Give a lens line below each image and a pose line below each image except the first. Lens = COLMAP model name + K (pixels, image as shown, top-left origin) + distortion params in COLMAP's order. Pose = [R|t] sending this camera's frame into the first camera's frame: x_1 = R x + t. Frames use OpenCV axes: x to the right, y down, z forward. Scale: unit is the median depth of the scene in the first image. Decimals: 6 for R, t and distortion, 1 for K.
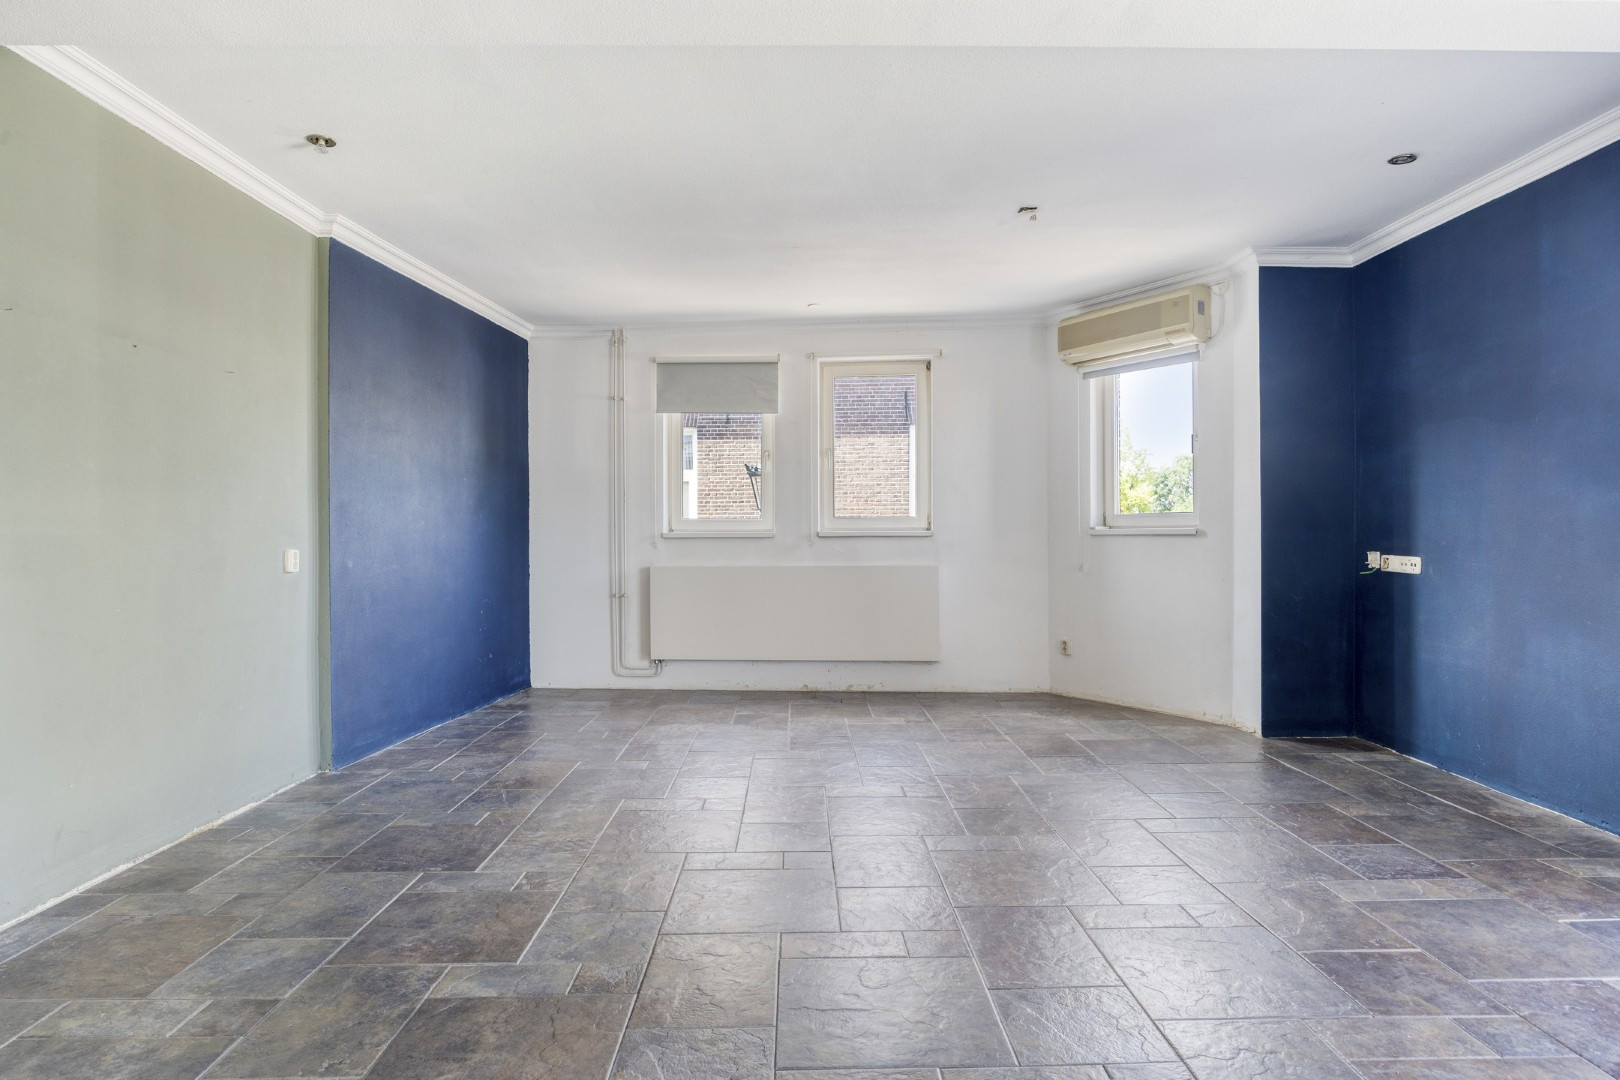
lens RADIAL K [[943.9, 0, 817.8], [0, 943.9, 534.0], [0, 0, 1]] dist [-0.008421, 0.001288]
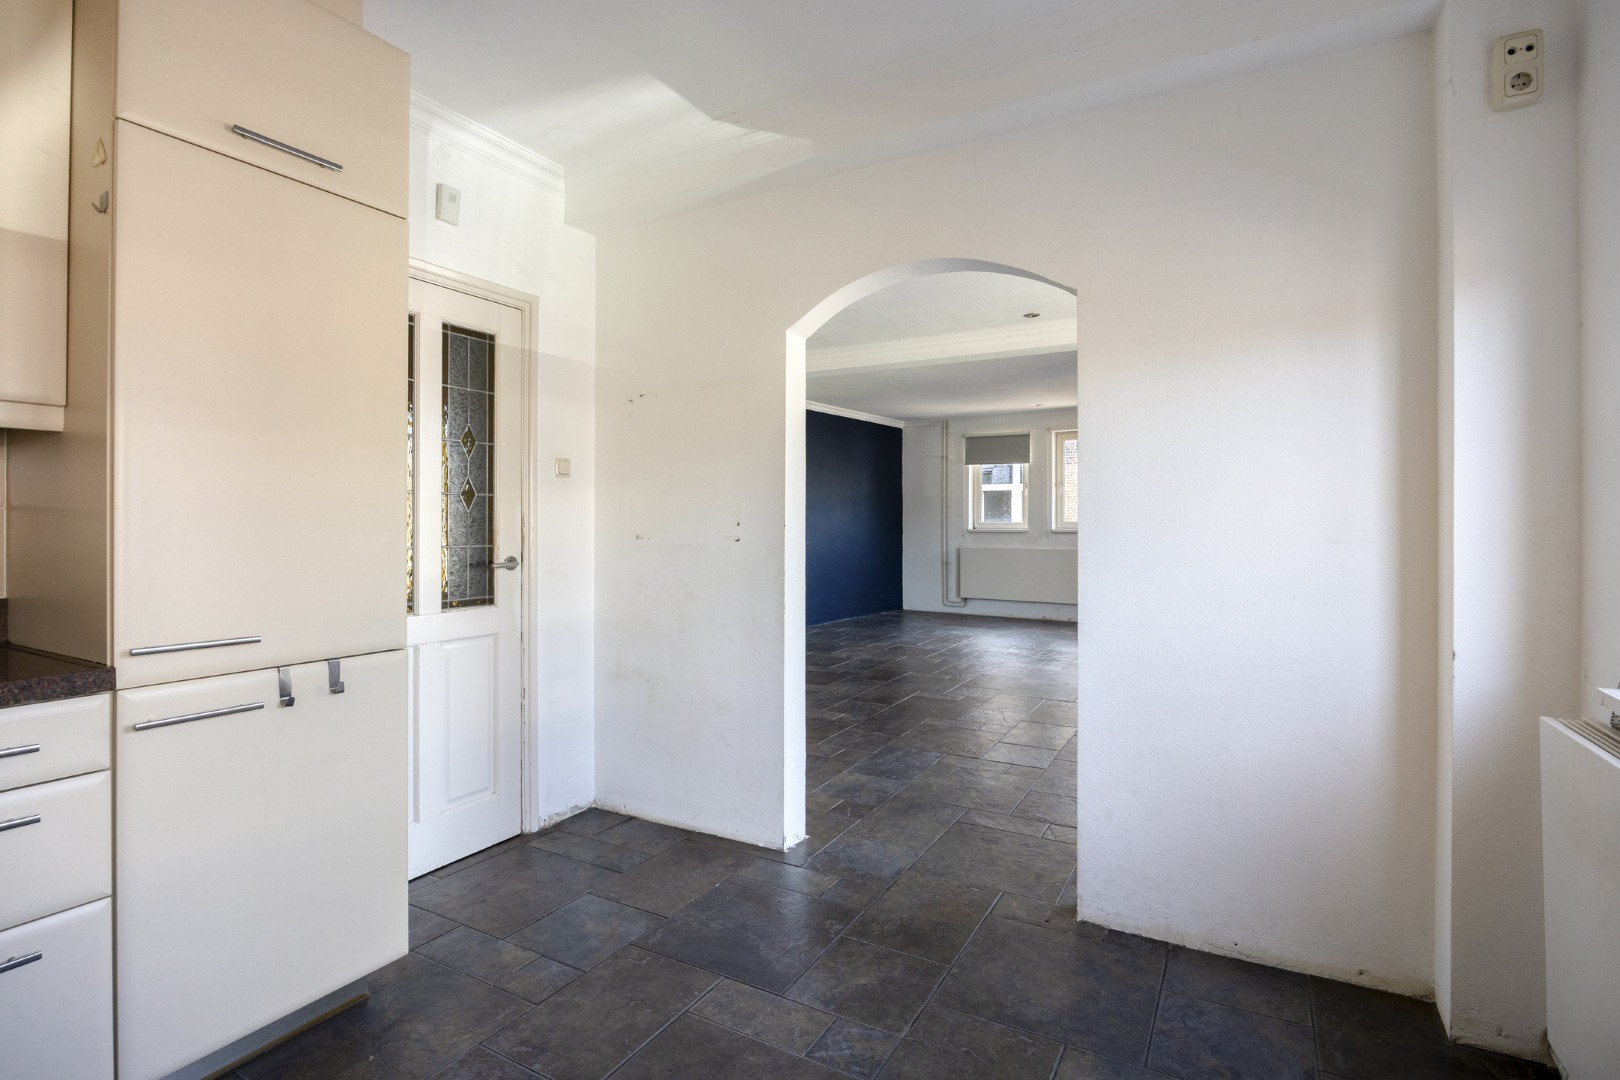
lens RADIAL K [[790.2, 0, 818.8], [0, 790.2, 514.5], [0, 0, 1]] dist [-0.014392, 0.002855]
pose [[0.863221, 0.000800, -0.504826, 0.392504], [-0.007057, 0.999920, -0.010481, -0.013108], [0.504778, 0.012610, 0.863157, -0.520692]]
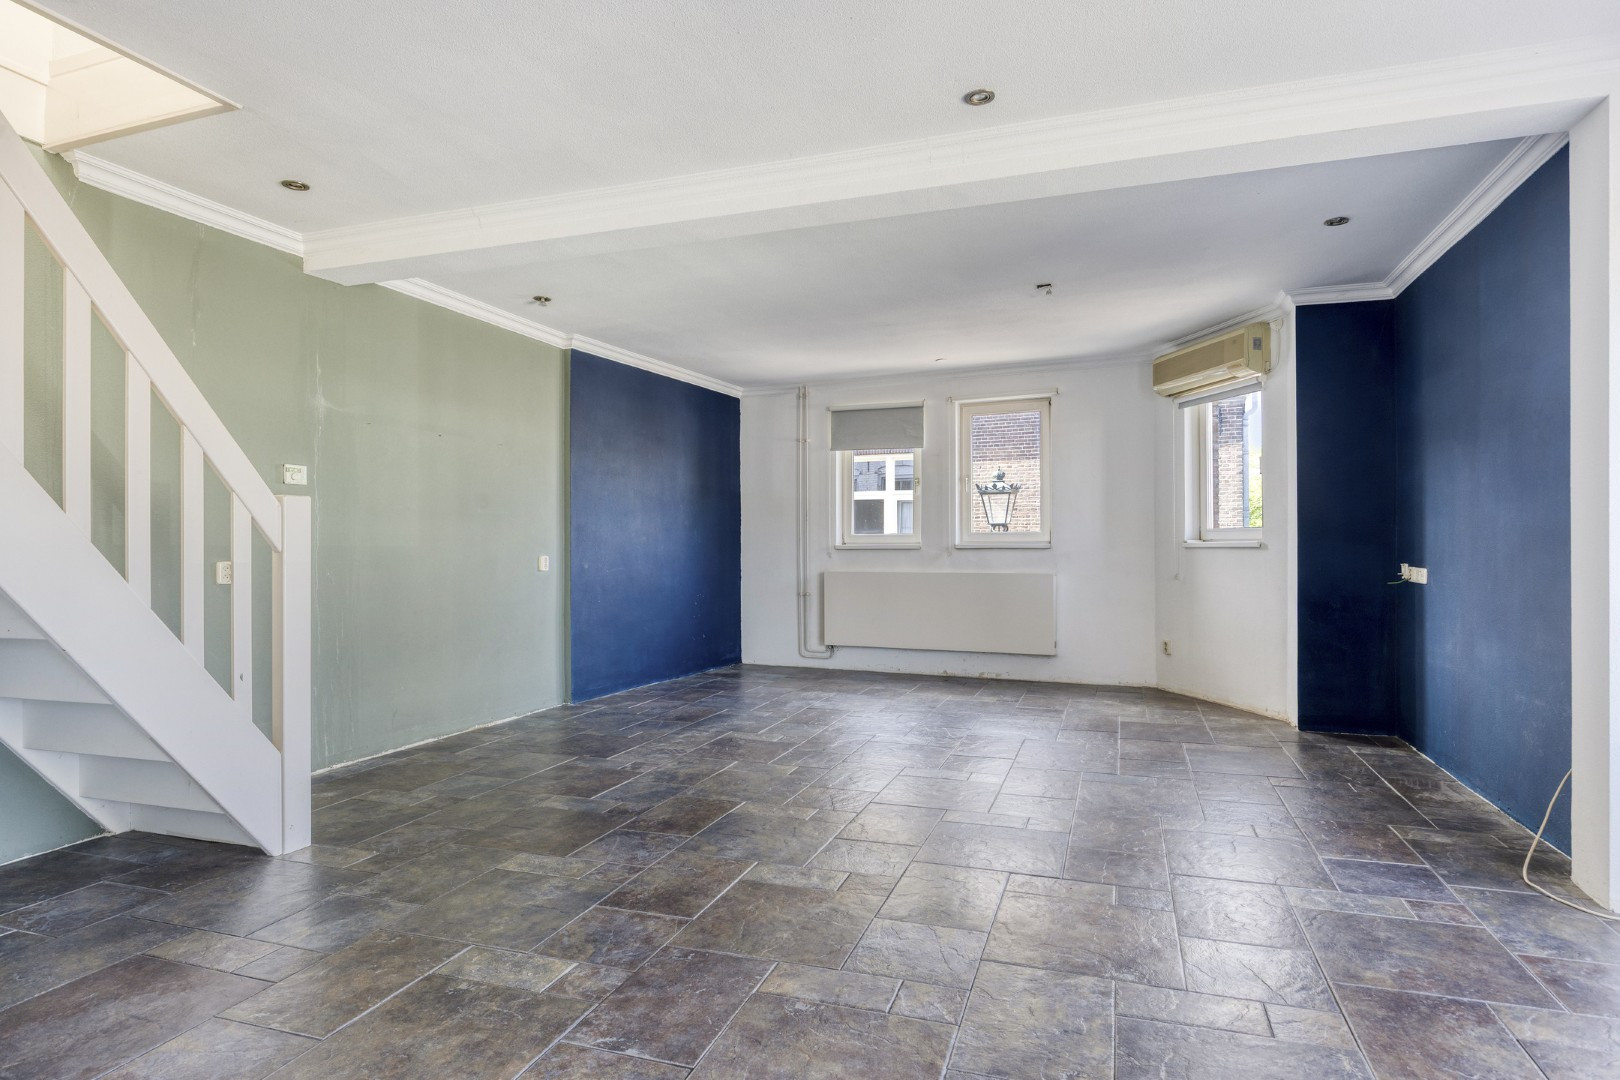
lens RADIAL K [[899.9, 0, 817.9], [0, 899.9, 542.9], [0, 0, 1]] dist [-0.000060, -0.001223]
pose [[0.939154, 0.000148, -0.343496, 0.245991], [-0.001434, 0.999993, -0.003492, -0.000258], [0.343493, 0.003772, 0.939148, -0.152265]]
